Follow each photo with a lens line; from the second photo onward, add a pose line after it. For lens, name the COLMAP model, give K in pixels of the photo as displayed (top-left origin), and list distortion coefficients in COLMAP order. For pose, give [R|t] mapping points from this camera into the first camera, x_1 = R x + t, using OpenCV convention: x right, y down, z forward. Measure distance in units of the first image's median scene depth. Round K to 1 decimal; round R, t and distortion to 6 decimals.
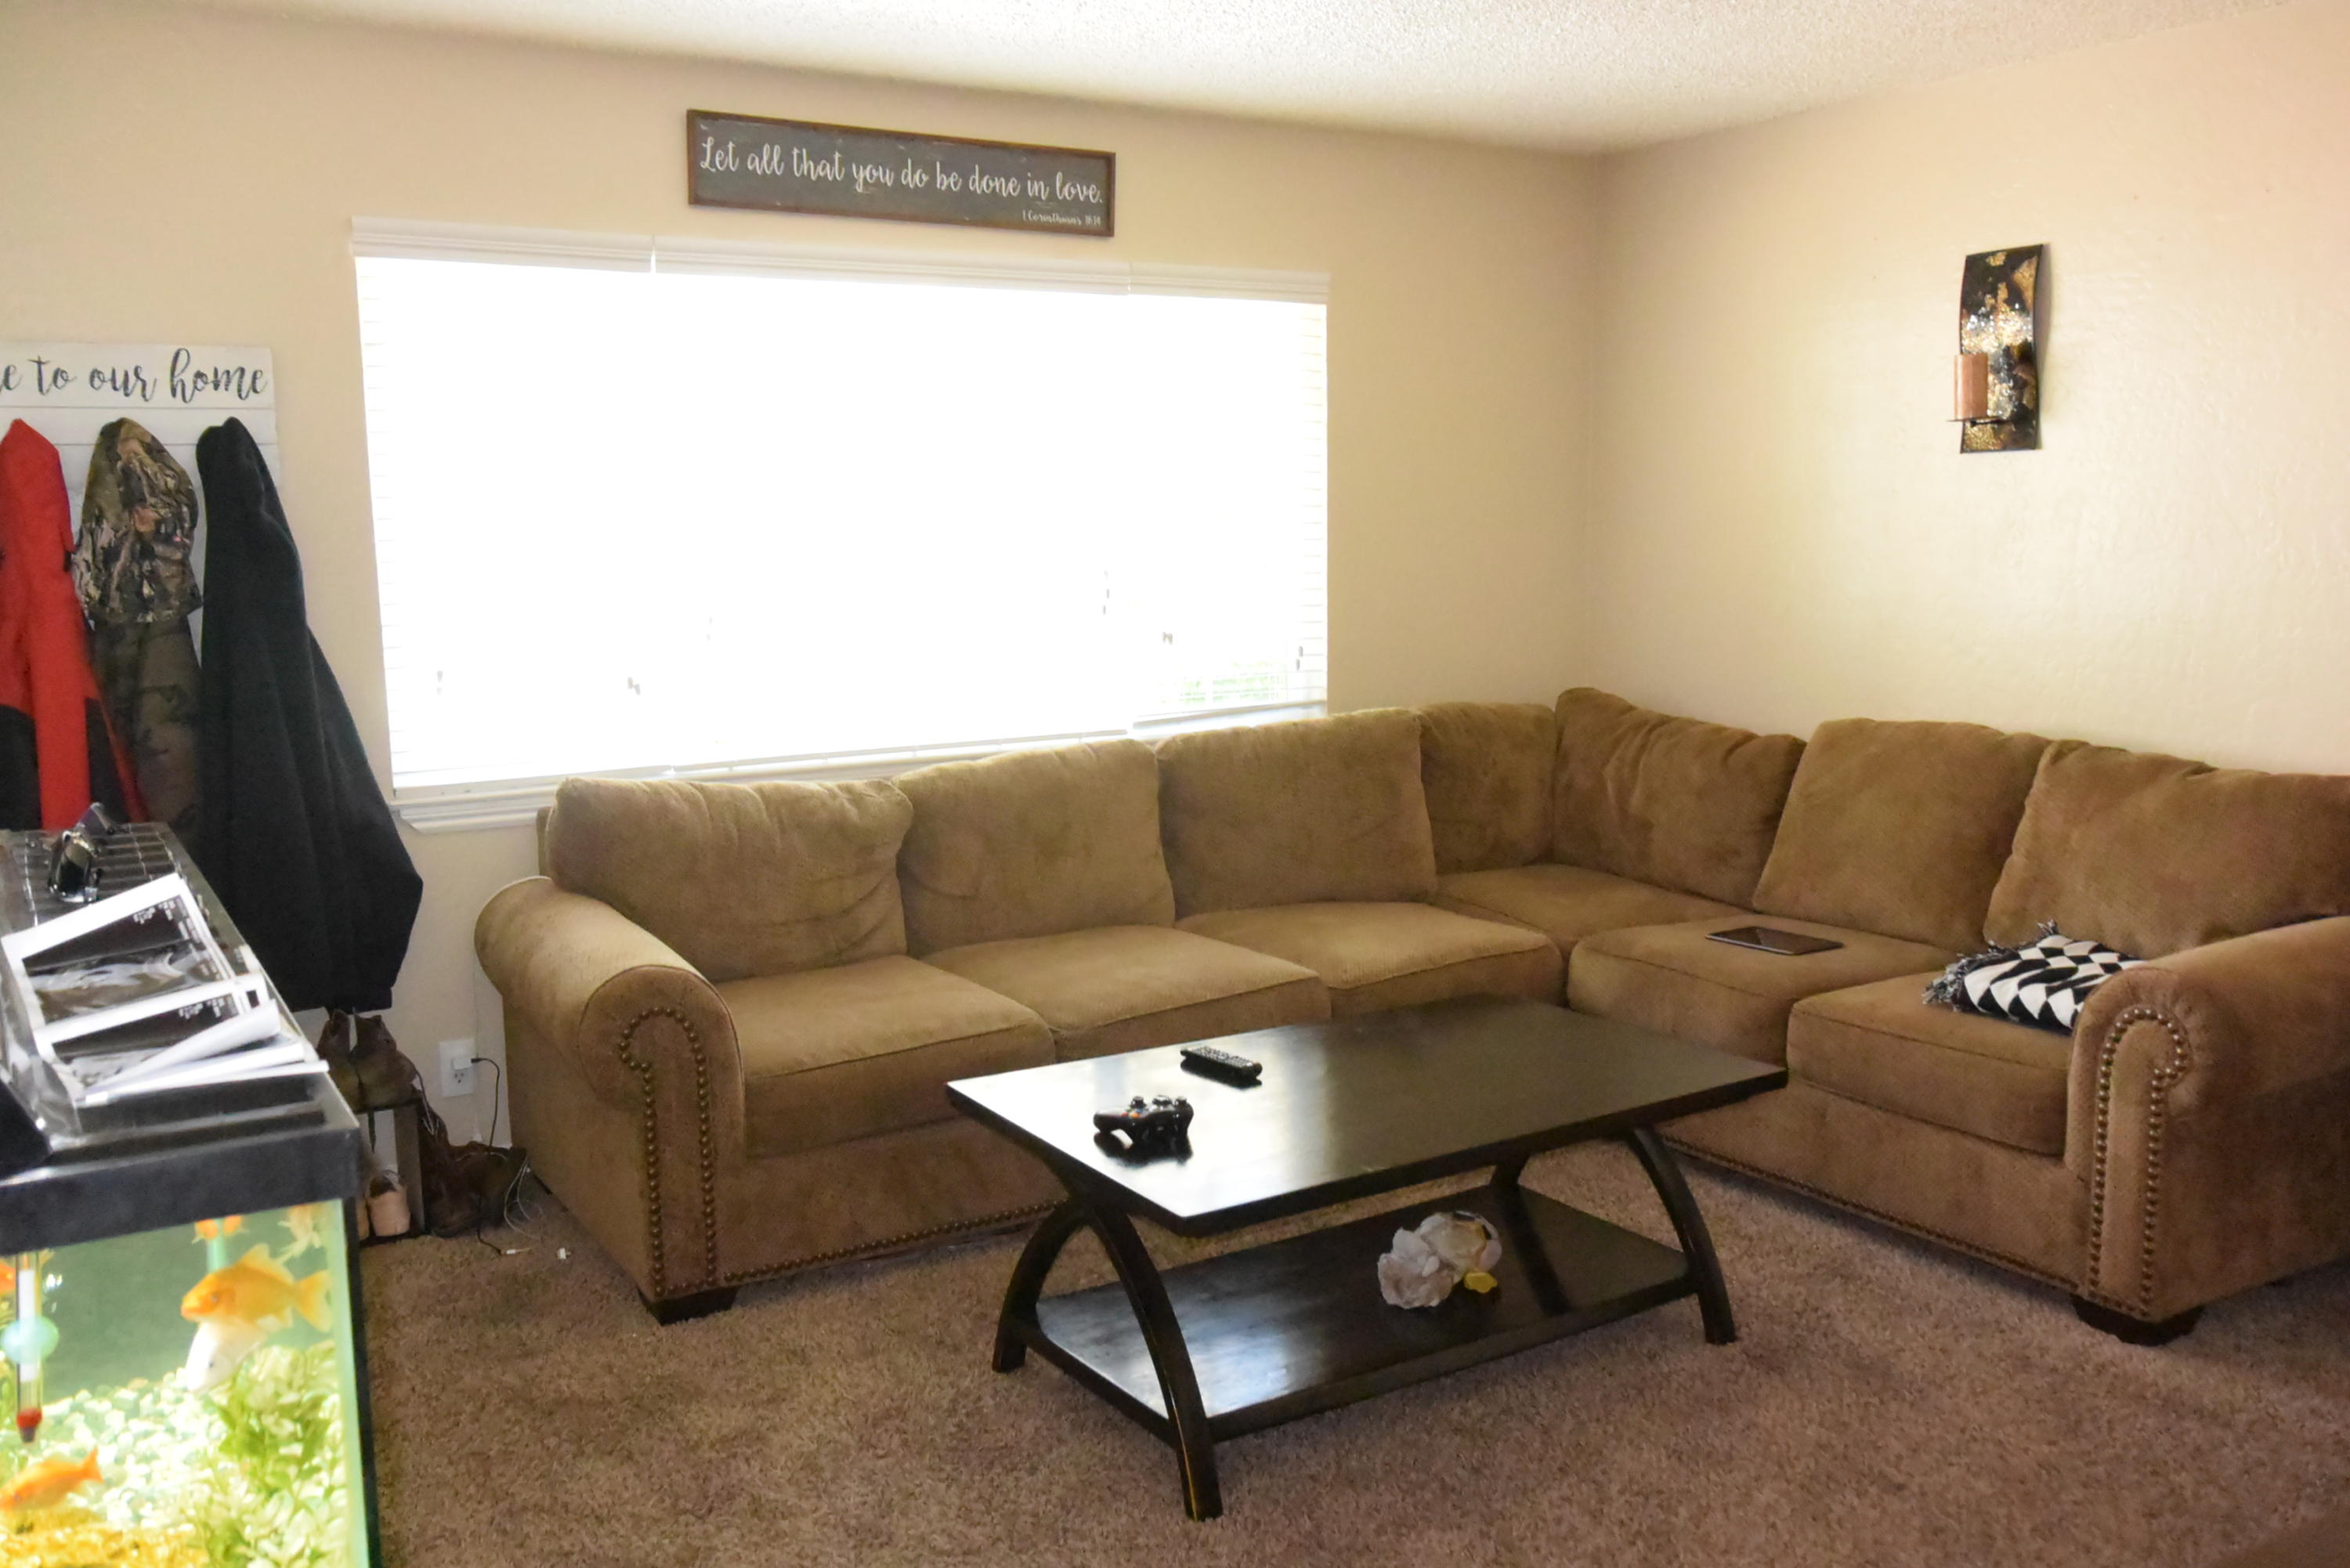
lens RADIAL K [[1918.2, 0, 1175.0], [0, 1918.2, 784.0], [0, 0, 1]] dist [-0.002649, -0.008007]
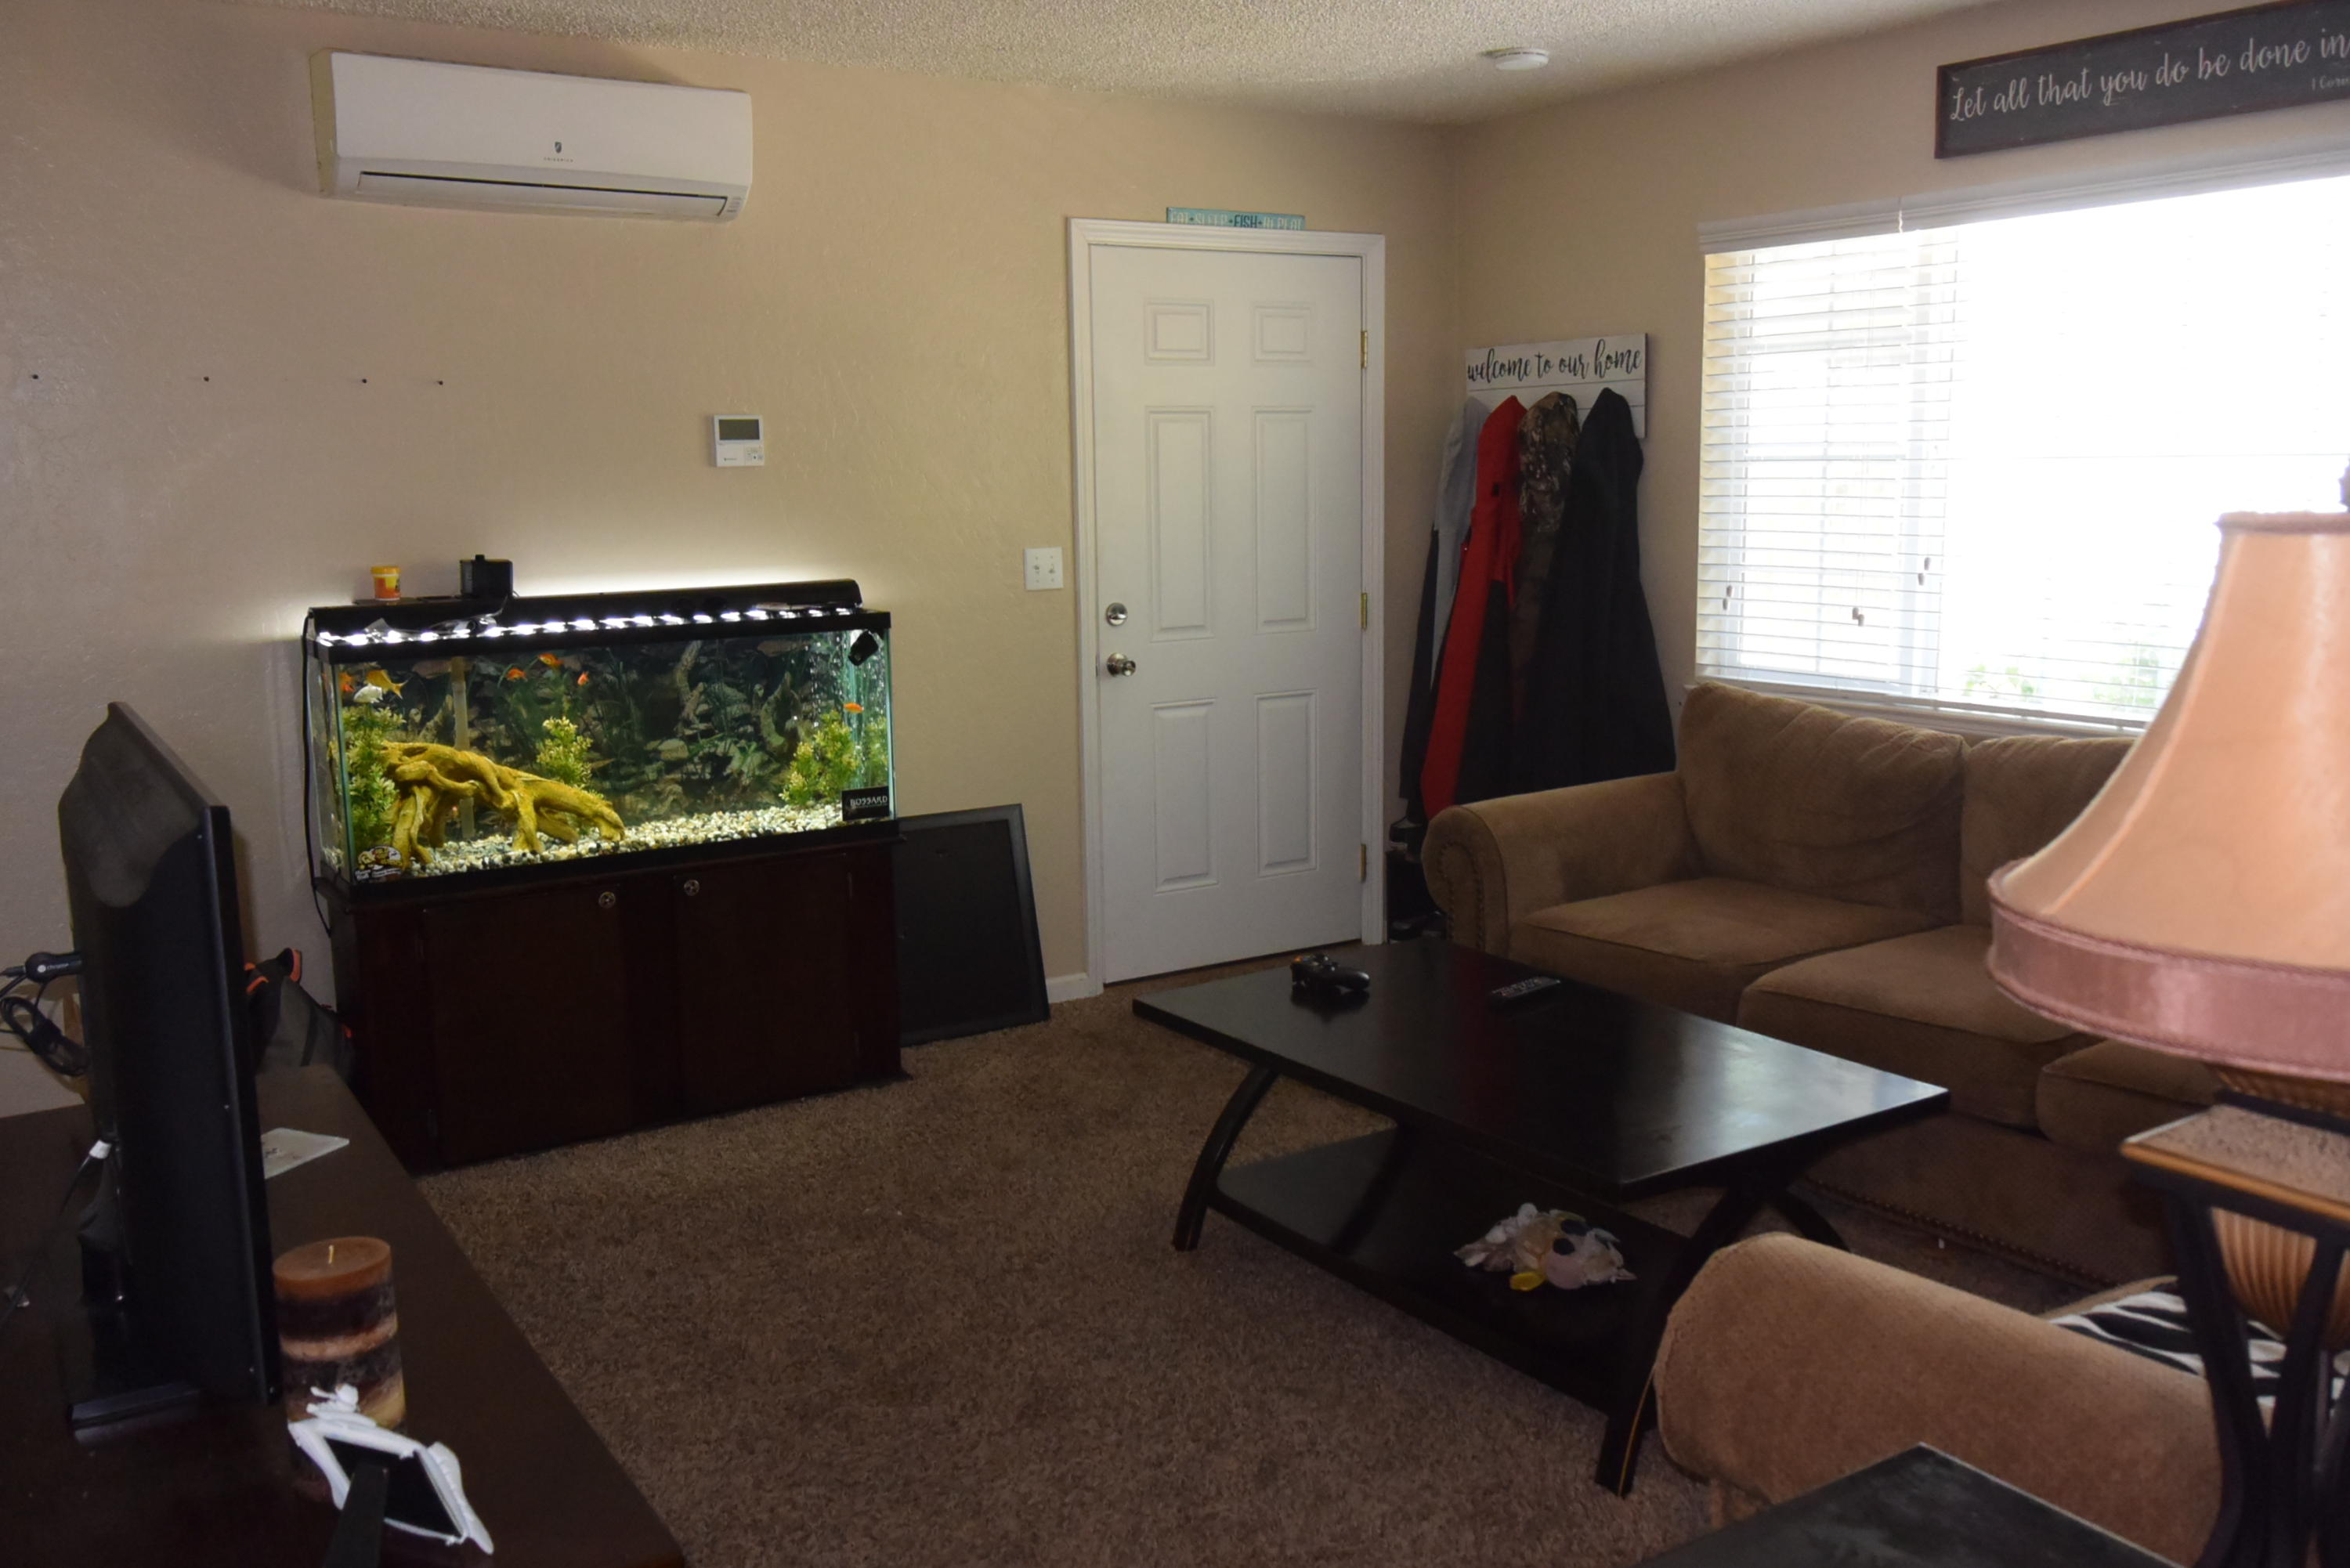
lens RADIAL K [[1918.2, 0, 1175.0], [0, 1918.2, 784.0], [0, 0, 1]] dist [-0.002649, -0.008007]
pose [[0.041531, 0.173352, -0.983984, 0.797029], [-0.132992, 0.977029, 0.166514, -0.088427], [0.990247, 0.123947, 0.063631, 0.559715]]
